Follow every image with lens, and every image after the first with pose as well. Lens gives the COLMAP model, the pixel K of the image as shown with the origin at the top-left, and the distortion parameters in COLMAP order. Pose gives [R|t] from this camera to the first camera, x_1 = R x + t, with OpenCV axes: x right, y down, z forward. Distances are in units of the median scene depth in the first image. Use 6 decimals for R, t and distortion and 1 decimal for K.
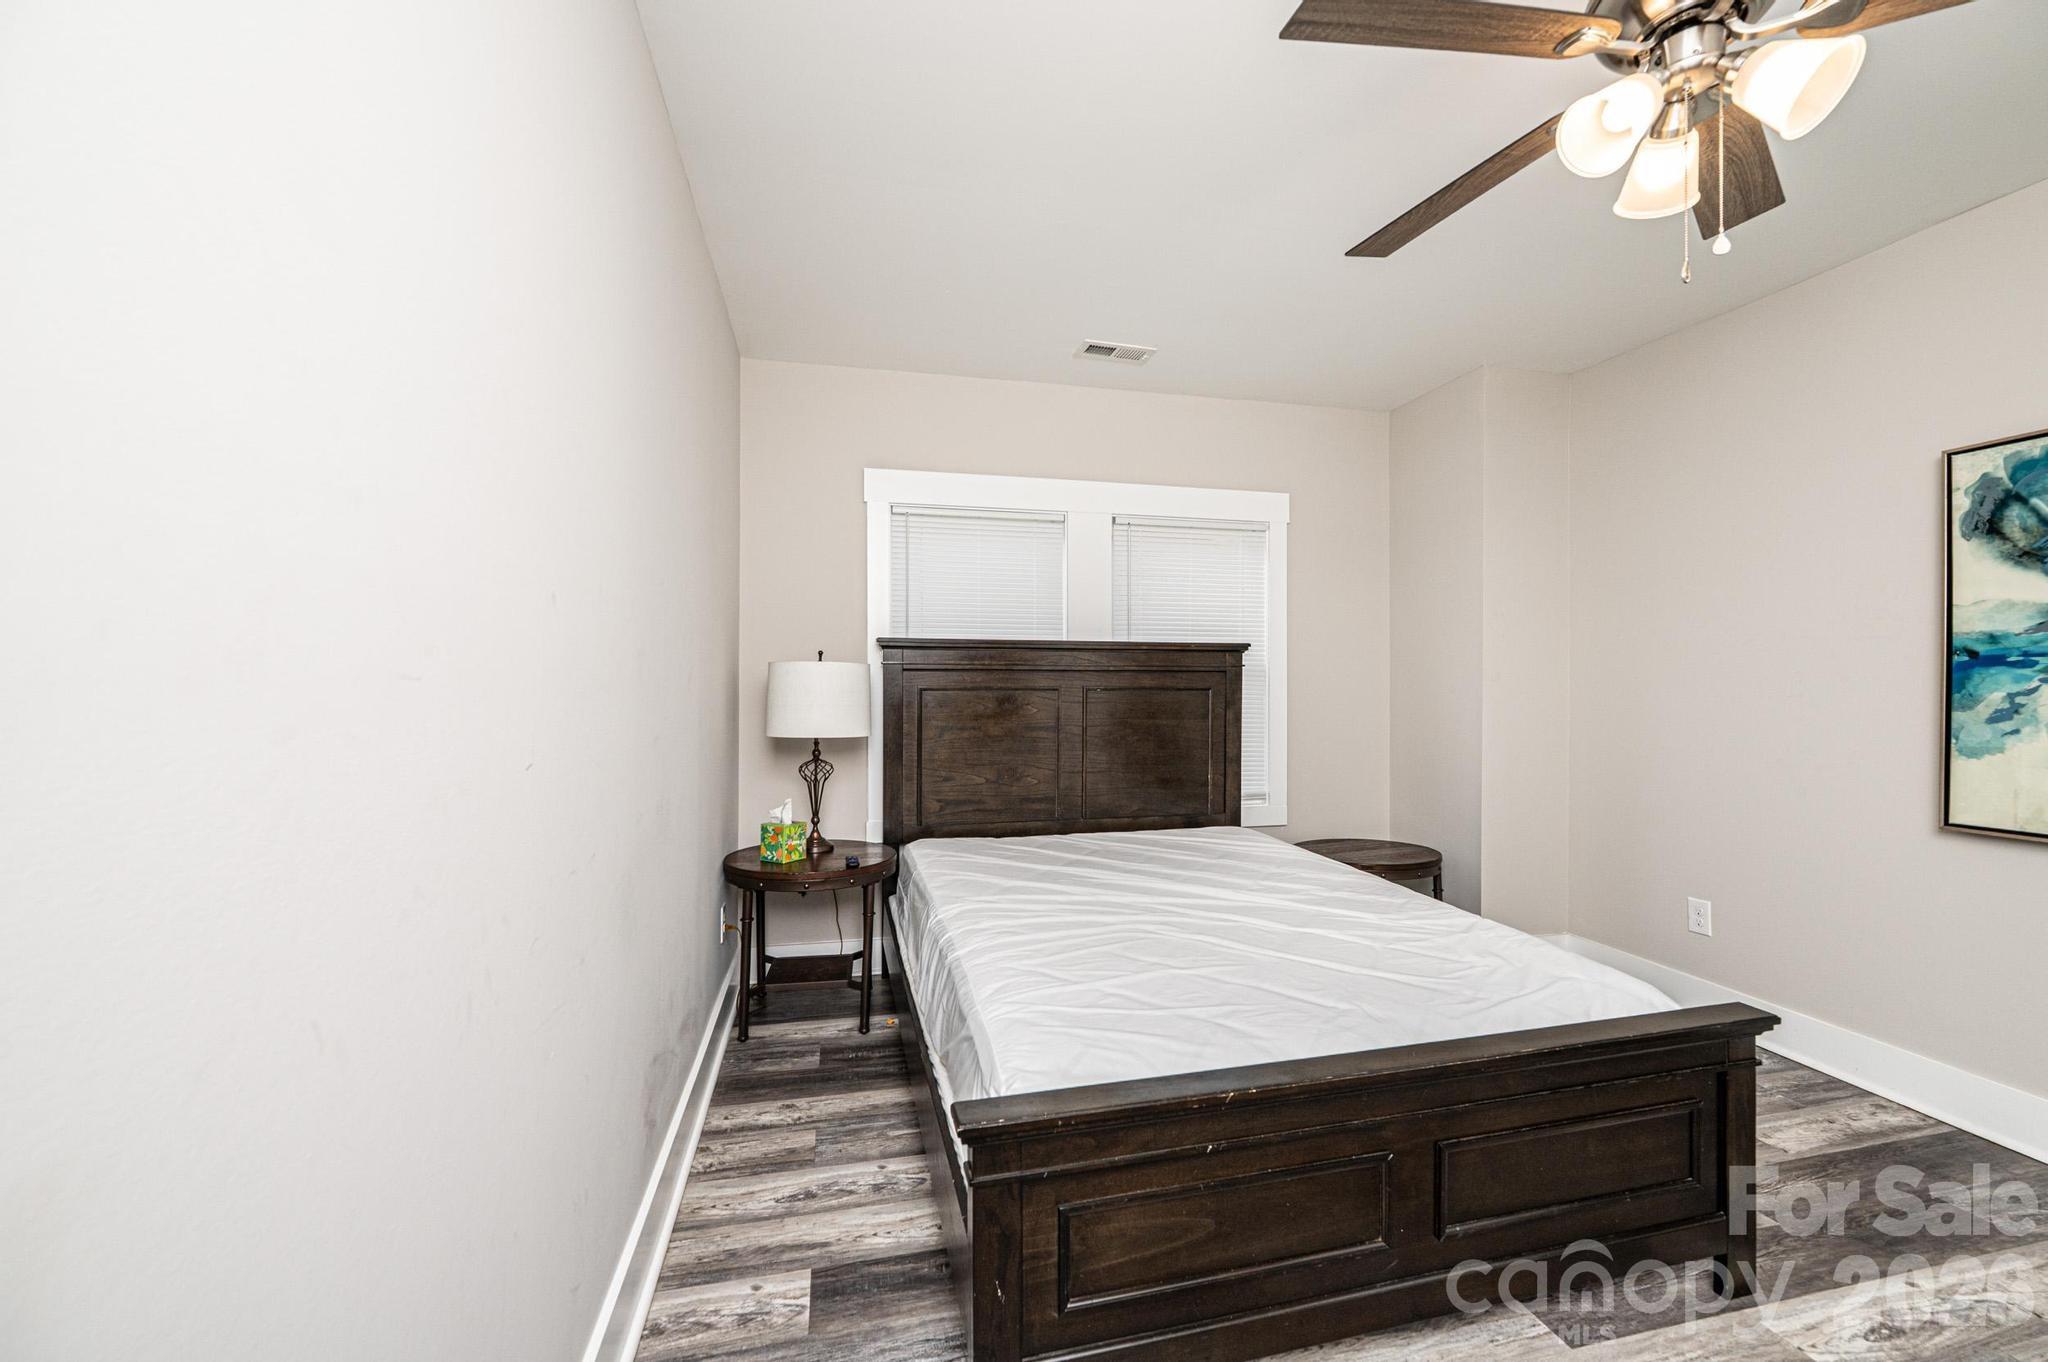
lens RADIAL K [[814.1, 0, 1024.7], [0, 814.1, 683.4], [0, 0, 1]] dist [-0.001474, 0.000183]
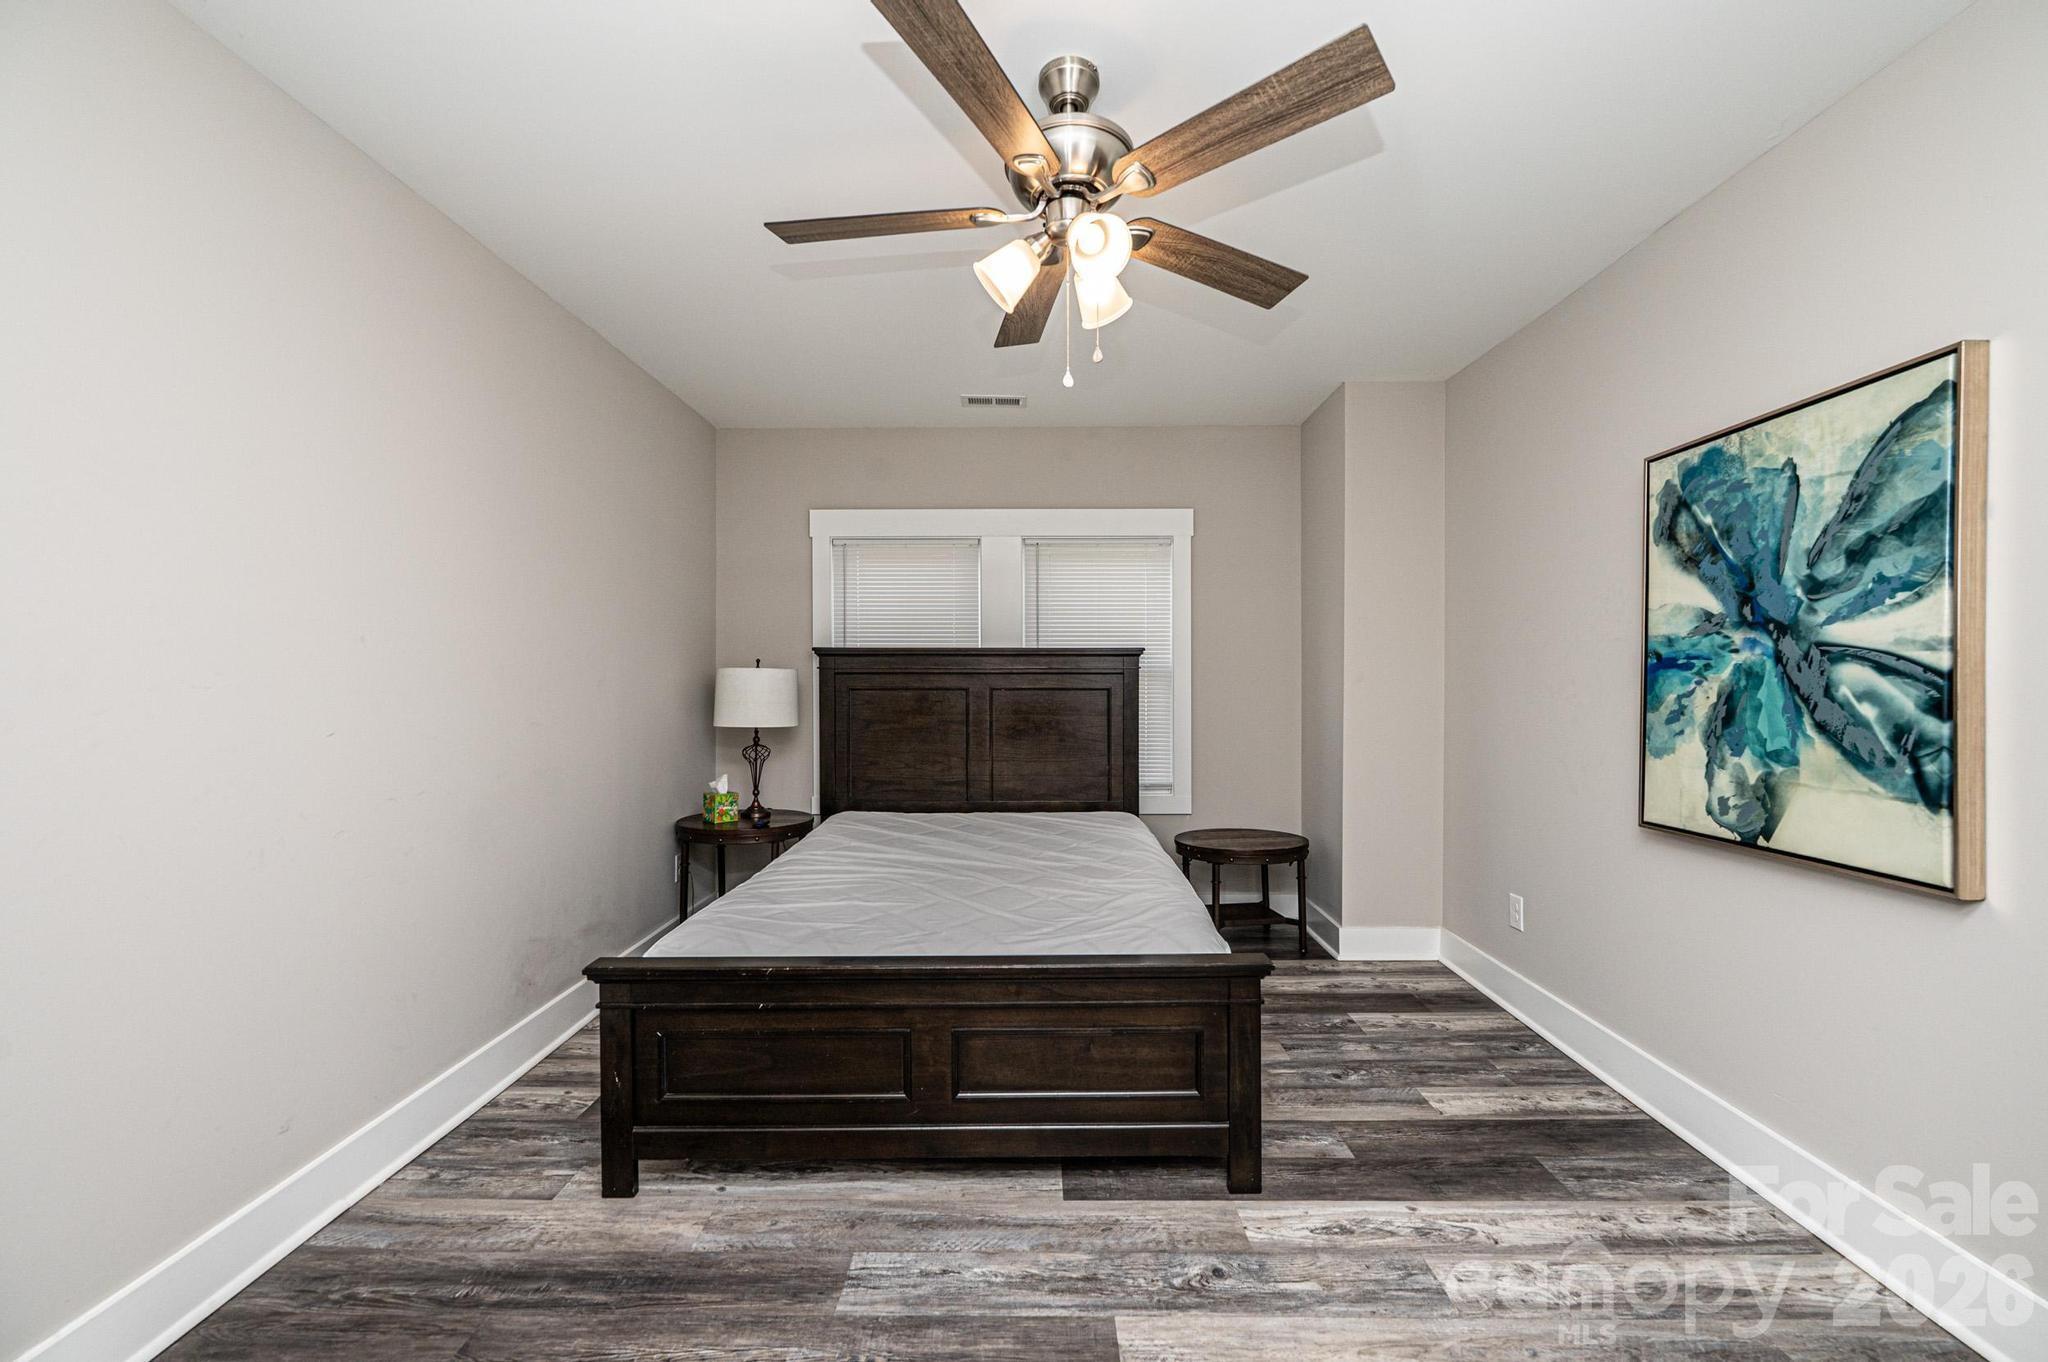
lens RADIAL K [[814.1, 0, 1023.6], [0, 814.1, 682.8], [0, 0, 1]] dist [-0.001474, 0.000183]
pose [[0.971758, -0.001643, -0.235972, 0.608439], [0.002375, 0.999993, 0.002817, -0.007690], [0.235966, -0.003298, 0.971756, -0.182520]]
